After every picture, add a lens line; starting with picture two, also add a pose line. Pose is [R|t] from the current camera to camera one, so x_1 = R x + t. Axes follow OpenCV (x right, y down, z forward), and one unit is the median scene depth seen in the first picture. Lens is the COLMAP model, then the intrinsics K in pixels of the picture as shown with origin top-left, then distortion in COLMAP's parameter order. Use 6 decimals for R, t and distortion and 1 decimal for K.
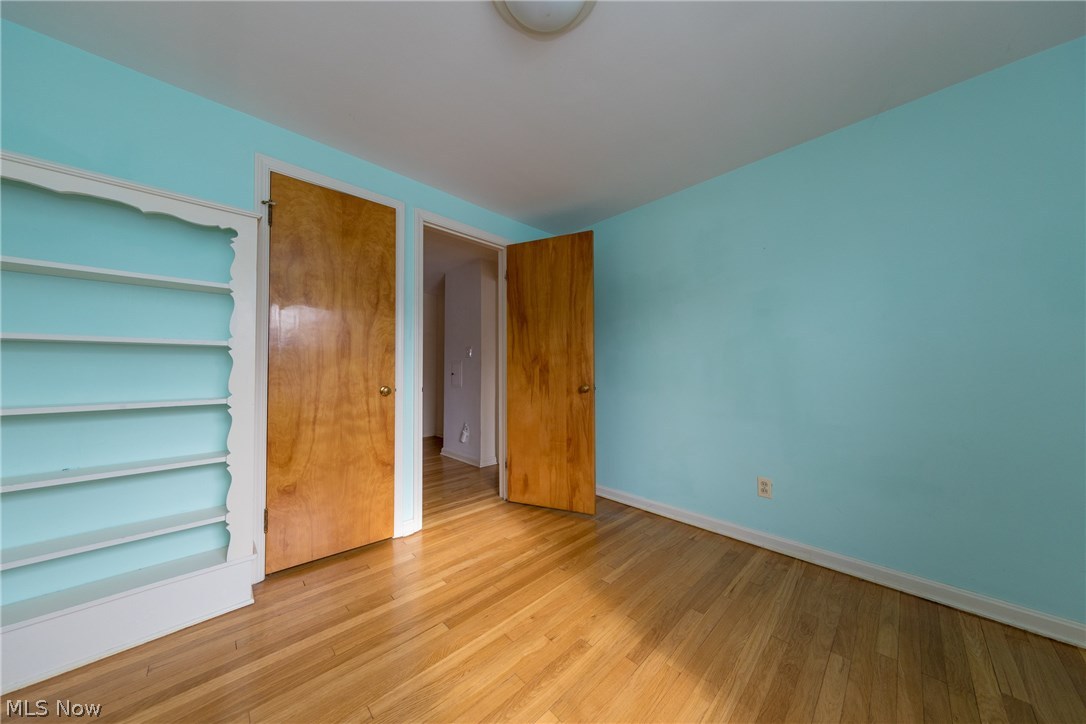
lens RADIAL K [[344.0, 0, 546.4], [0, 344.0, 362.2], [0, 0, 1]] dist [0.006162, -0.000101]
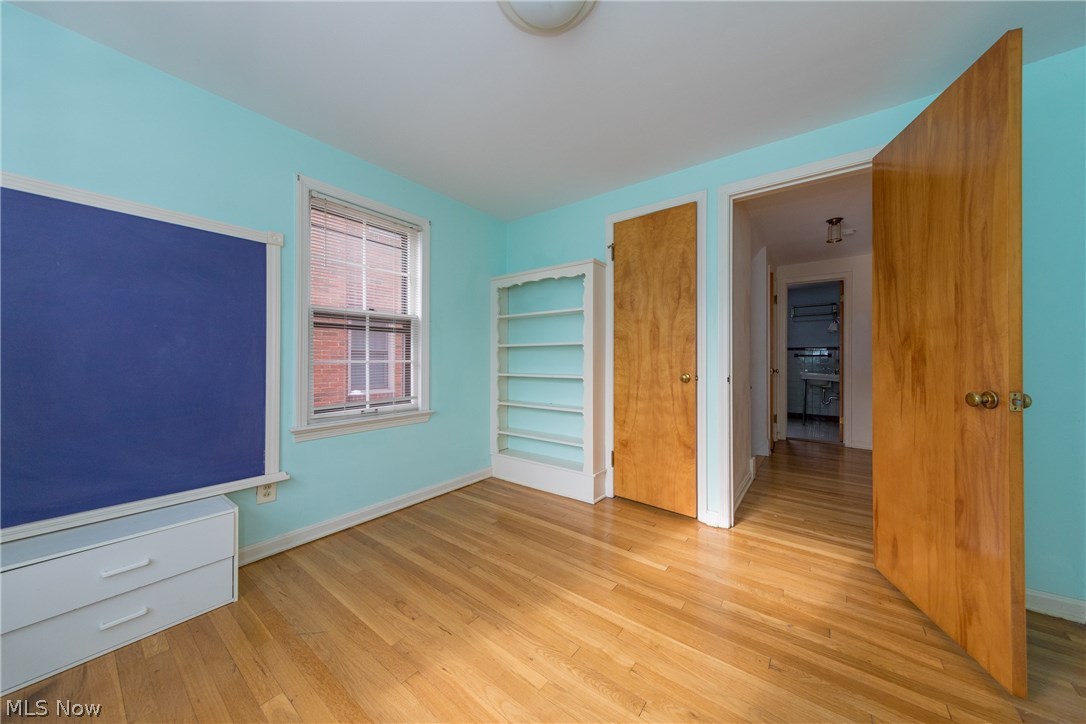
lens RADIAL K [[354.8, 0, 573.0], [0, 354.8, 358.9], [0, 0, 1]] dist [0.007260, -0.000009]
pose [[0.193768, -0.000602, -0.981047, 0.556514], [0.020796, 0.999778, 0.003494, 0.012613], [0.980827, -0.021079, 0.193737, 0.451167]]
